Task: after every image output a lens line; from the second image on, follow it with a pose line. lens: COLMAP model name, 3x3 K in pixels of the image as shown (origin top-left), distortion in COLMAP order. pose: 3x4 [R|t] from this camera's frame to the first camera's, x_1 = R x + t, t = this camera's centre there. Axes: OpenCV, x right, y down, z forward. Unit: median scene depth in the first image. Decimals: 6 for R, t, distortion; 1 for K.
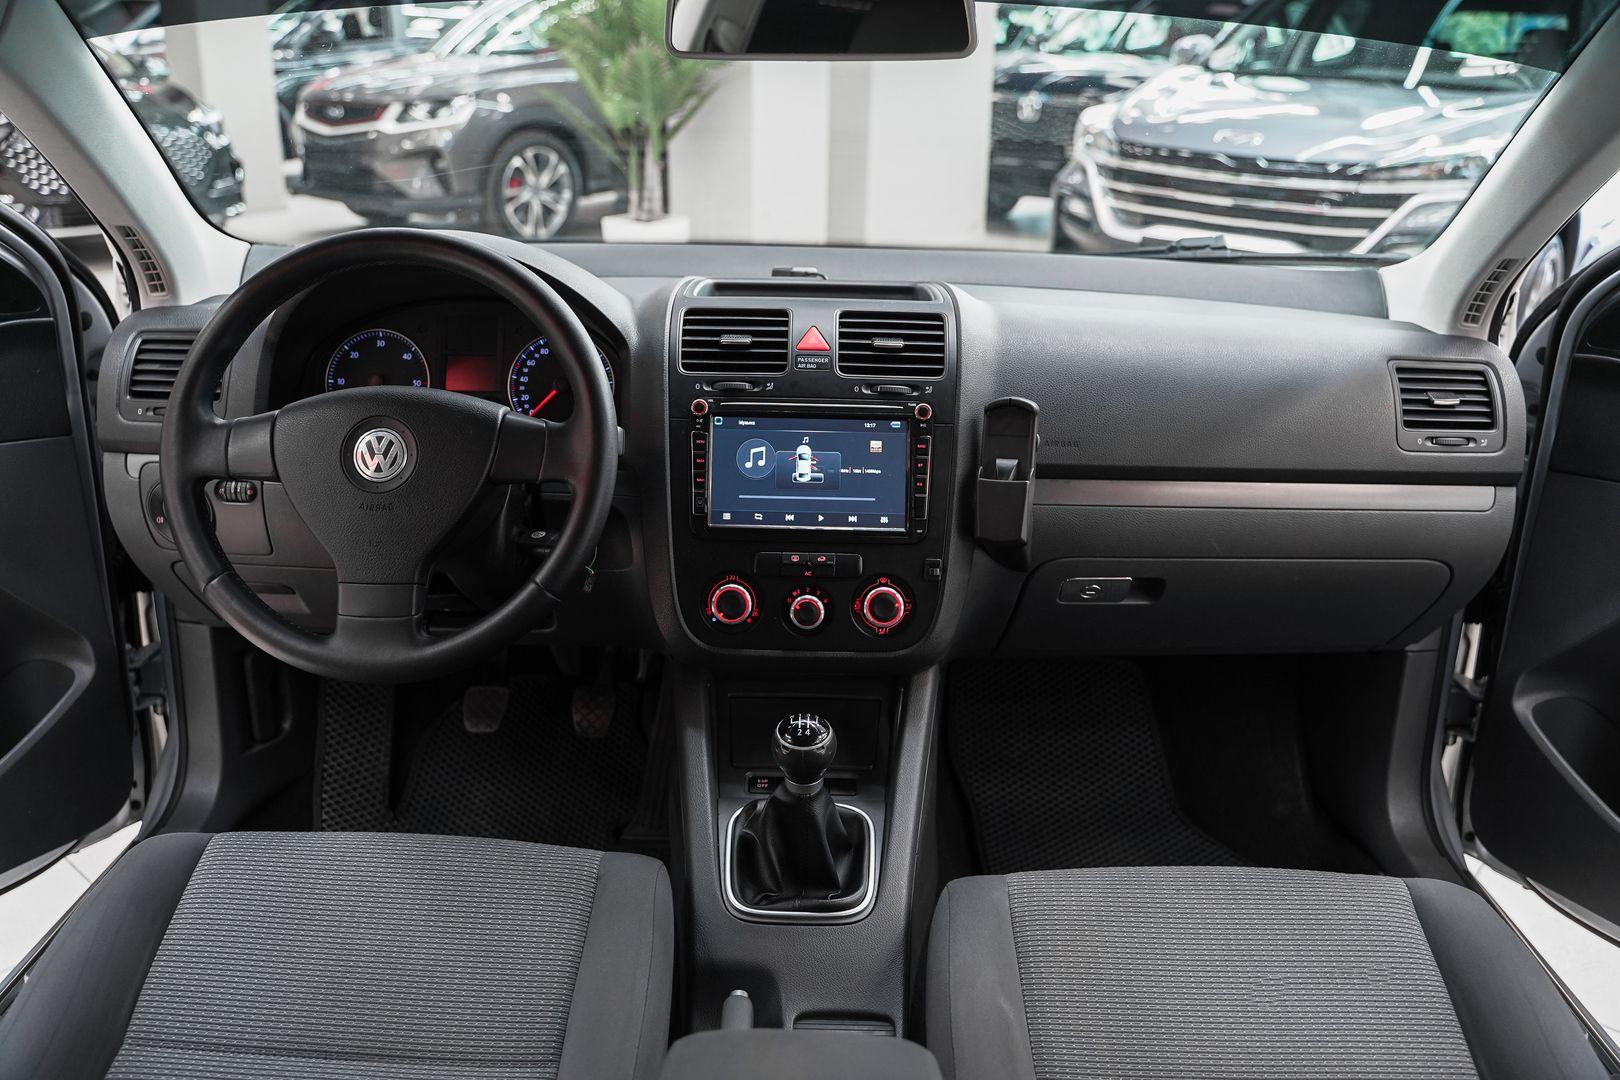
lens RADIAL K [[1301.6, 0, 802.1], [0, 1301.6, 537.1], [0, 0, 1]] dist [-0.108126, 0.073593]
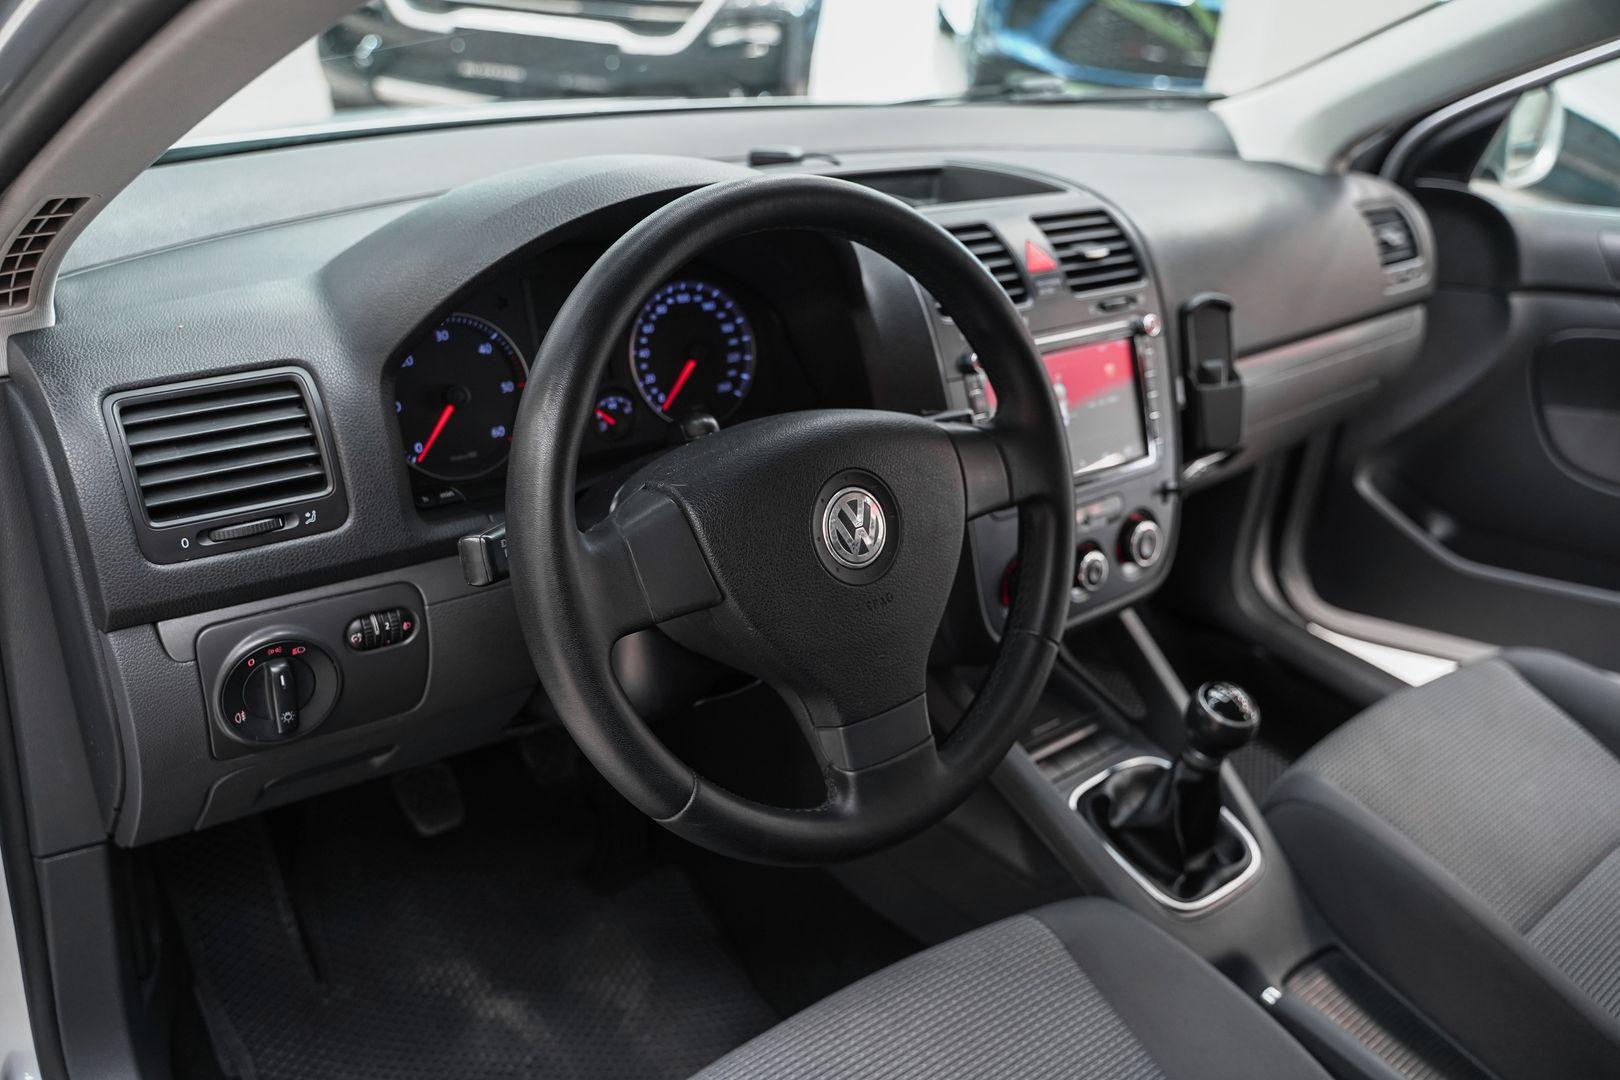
lens RADIAL K [[1334.2, 0, 807.2], [0, 1334.2, 538.8], [0, 0, 1]] dist [-0.078805, 0.030809]
pose [[0.765613, -0.253494, 0.591251, -0.649049], [0.152522, 0.964411, 0.215983, -0.180903], [-0.624959, -0.075181, 0.777029, 0.402907]]
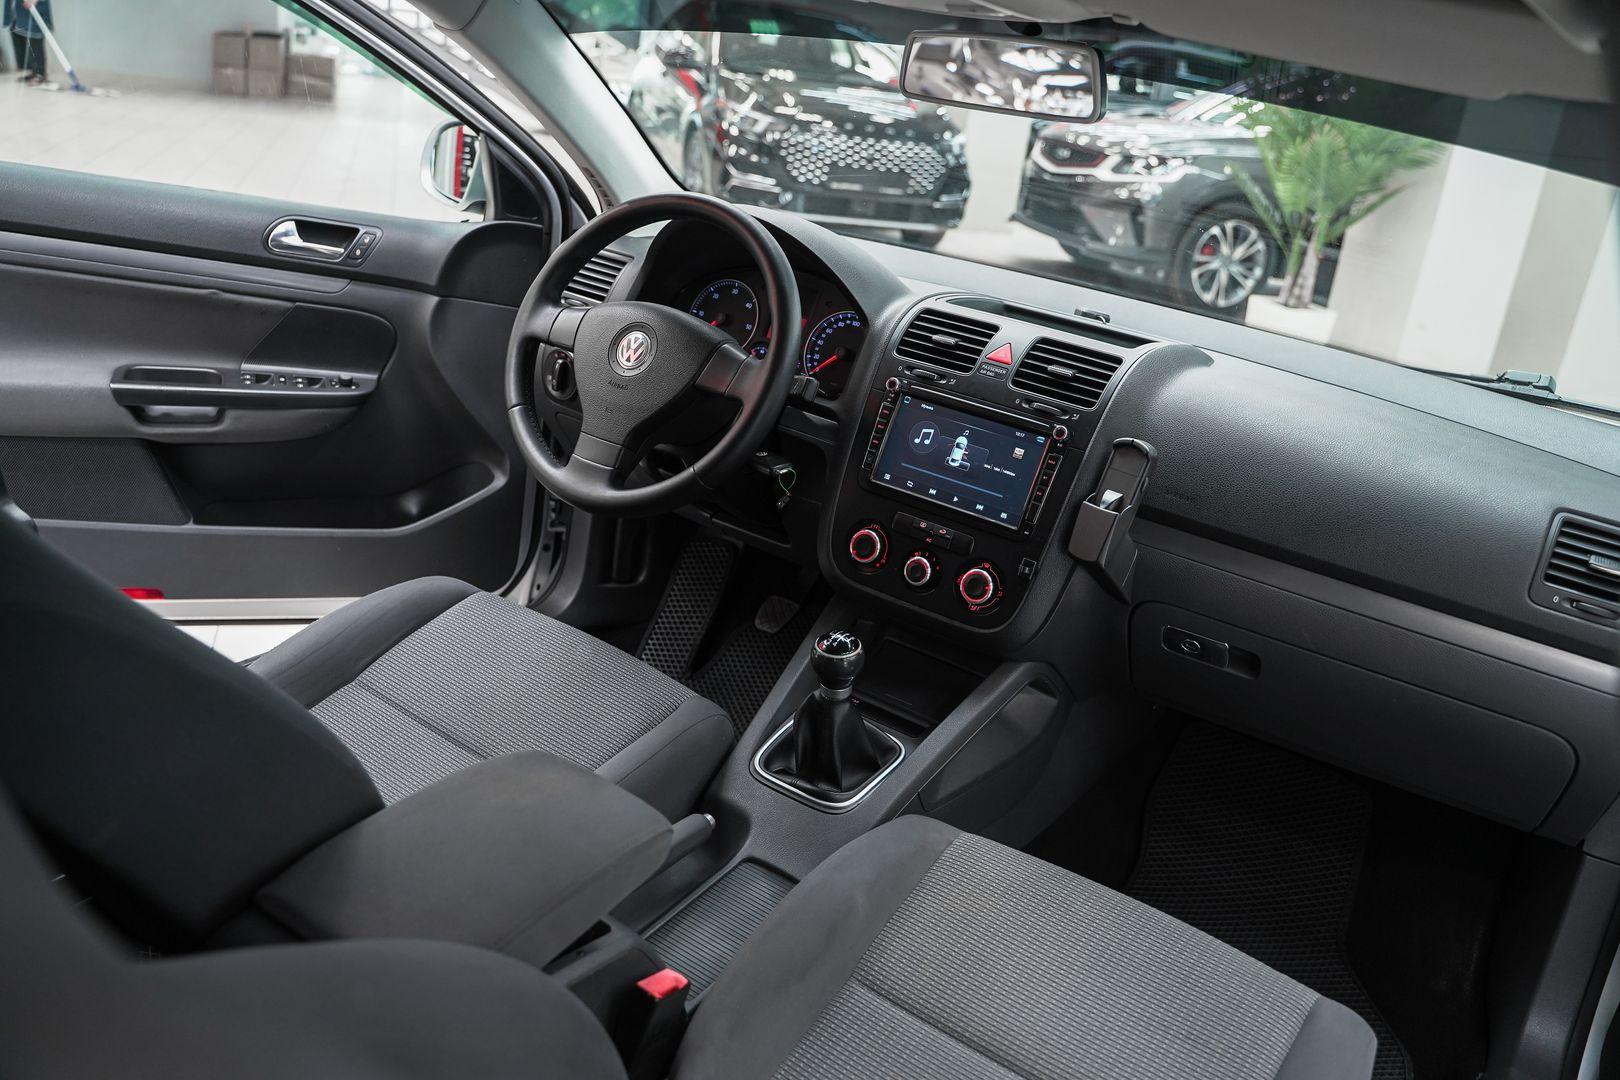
lens RADIAL K [[1301.6, 0, 810.5], [0, 1301.6, 542.5], [0, 0, 1]] dist [-0.108126, 0.073593]
pose [[0.829535, 0.284771, -0.480393, 0.463120], [-0.304741, 0.951680, 0.037923, 0.017301], [0.467979, 0.114937, 0.876233, -0.077660]]
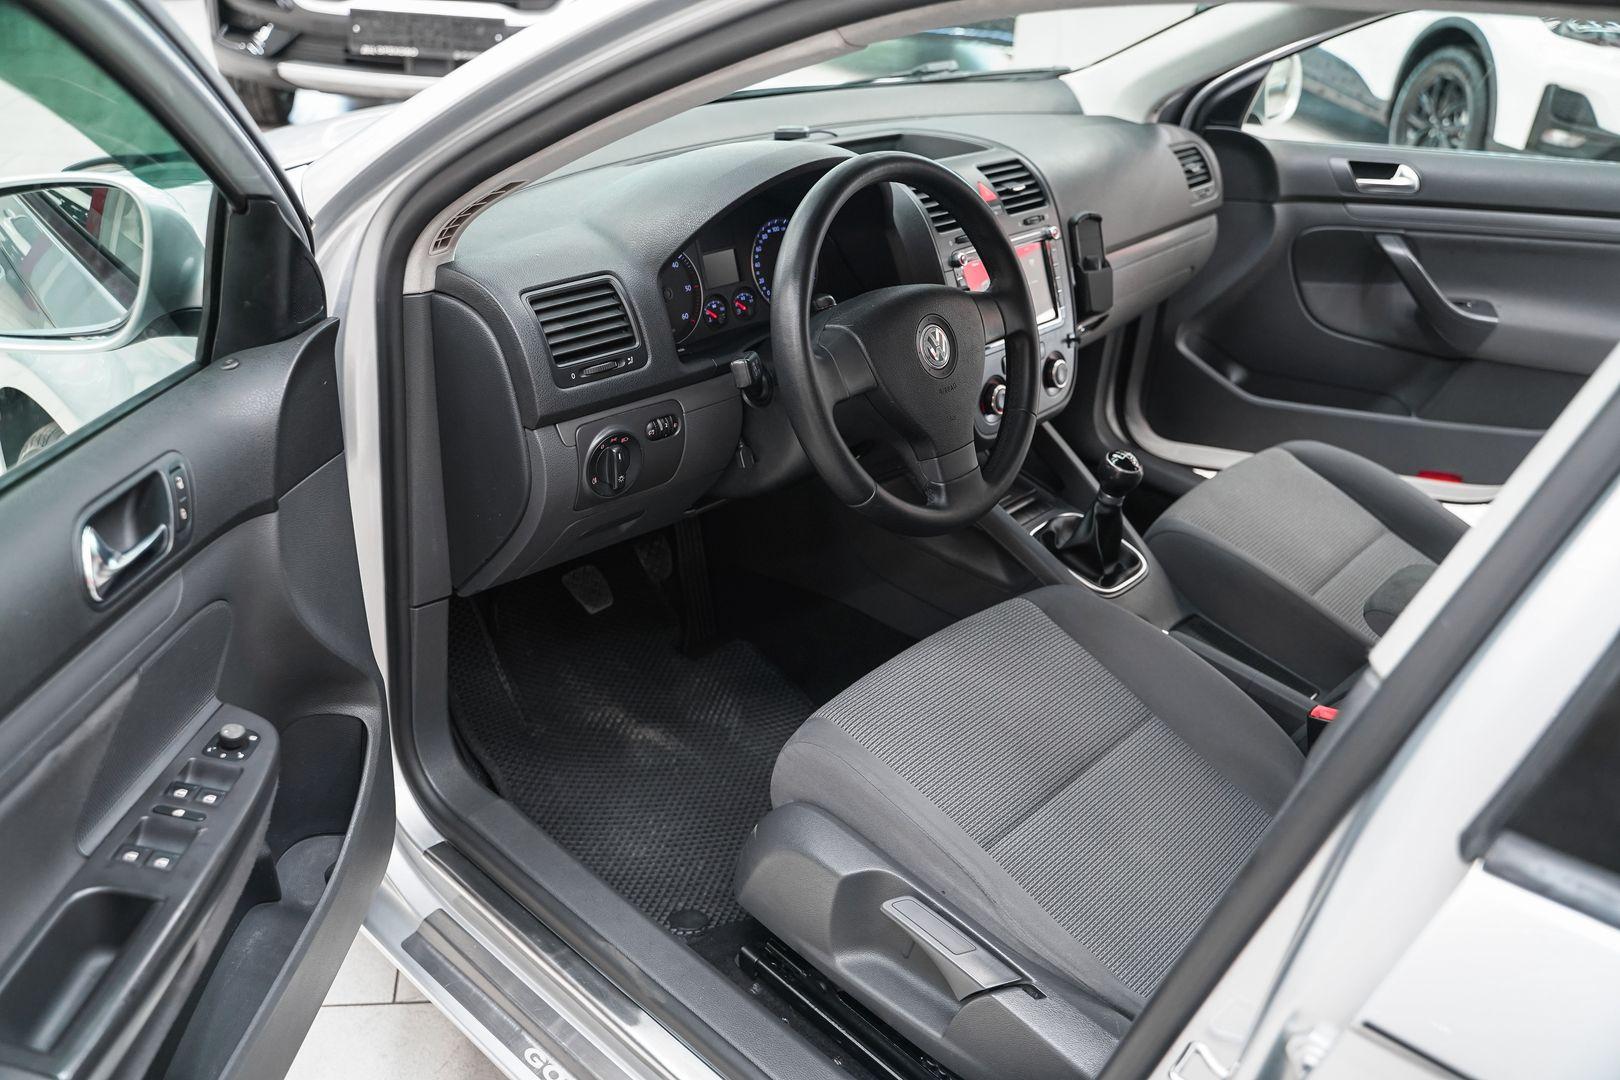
lens RADIAL K [[1301.6, 0, 811.1], [0, 1301.6, 540.9], [0, 0, 1]] dist [-0.108126, 0.073593]
pose [[0.656677, -0.341135, 0.672608, -1.097476], [0.196416, 0.938432, 0.284192, -0.223213], [-0.728145, -0.054511, 0.683252, 0.205383]]
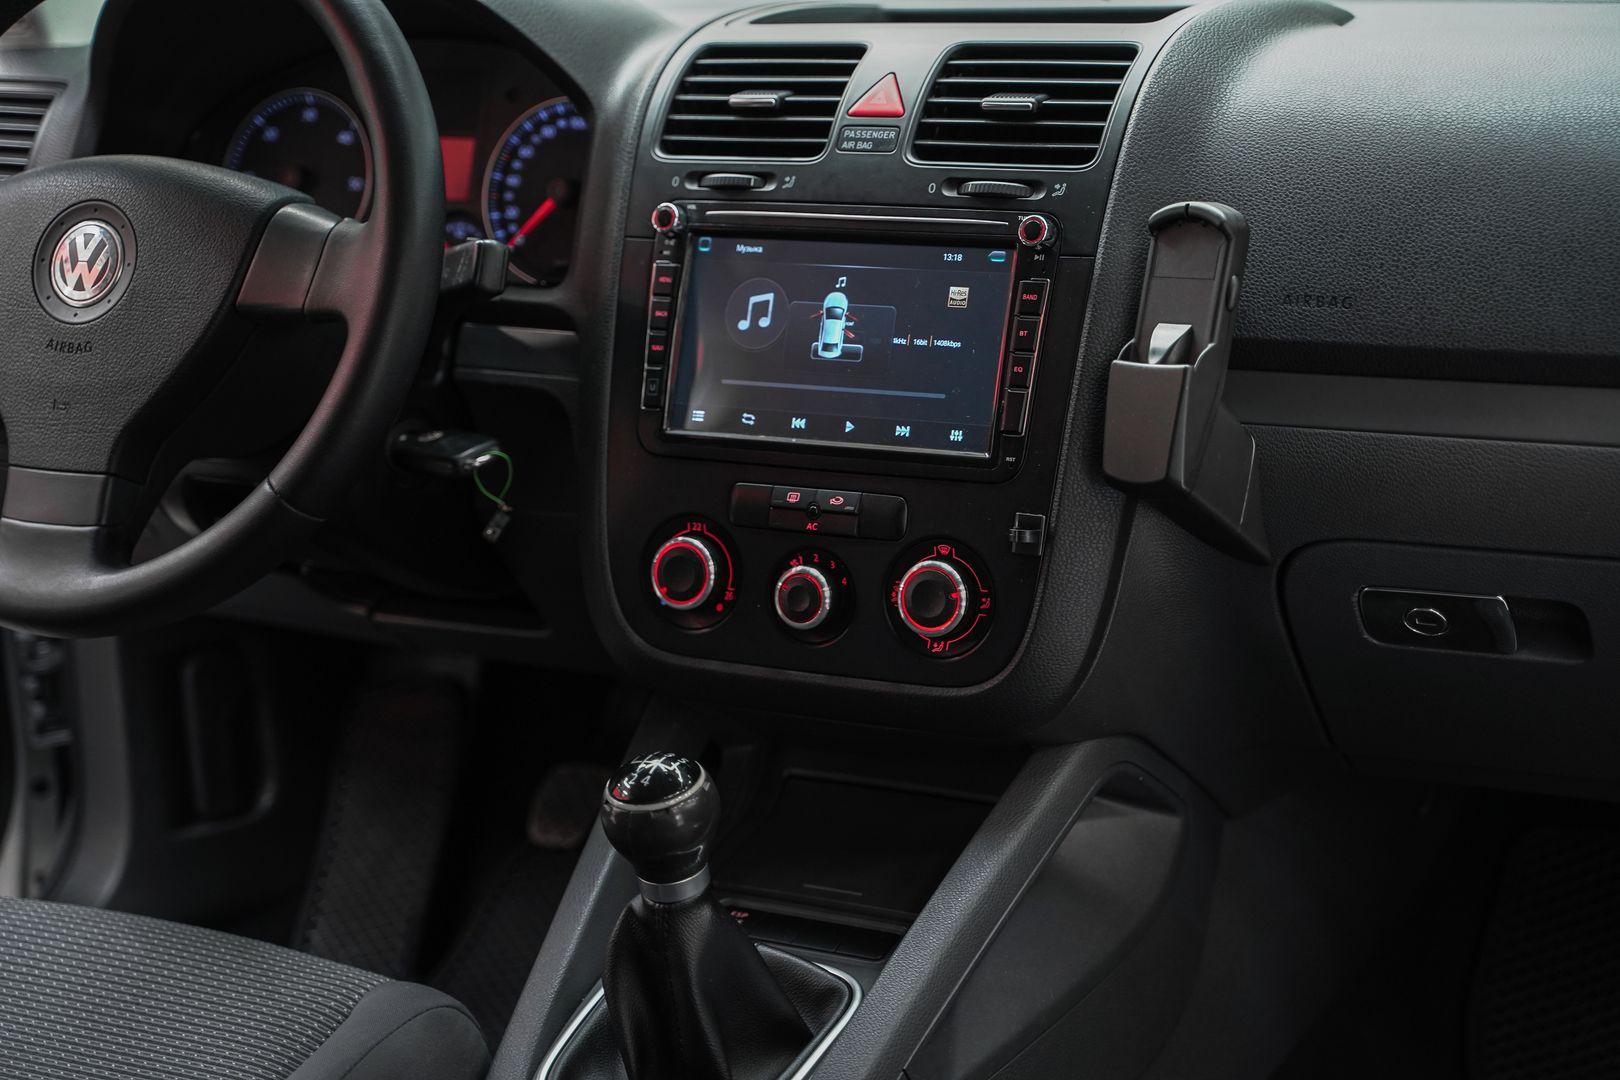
lens RADIAL K [[2856.0, 0, 796.3], [0, 2856.0, 535.5], [0, 0, 1]] dist [0.218832, 0.000000]
pose [[0.882941, 0.062916, -0.465250, 0.529564], [-0.088645, 0.995496, -0.033607, 0.069392], [0.461040, 0.070915, 0.884541, -0.049779]]
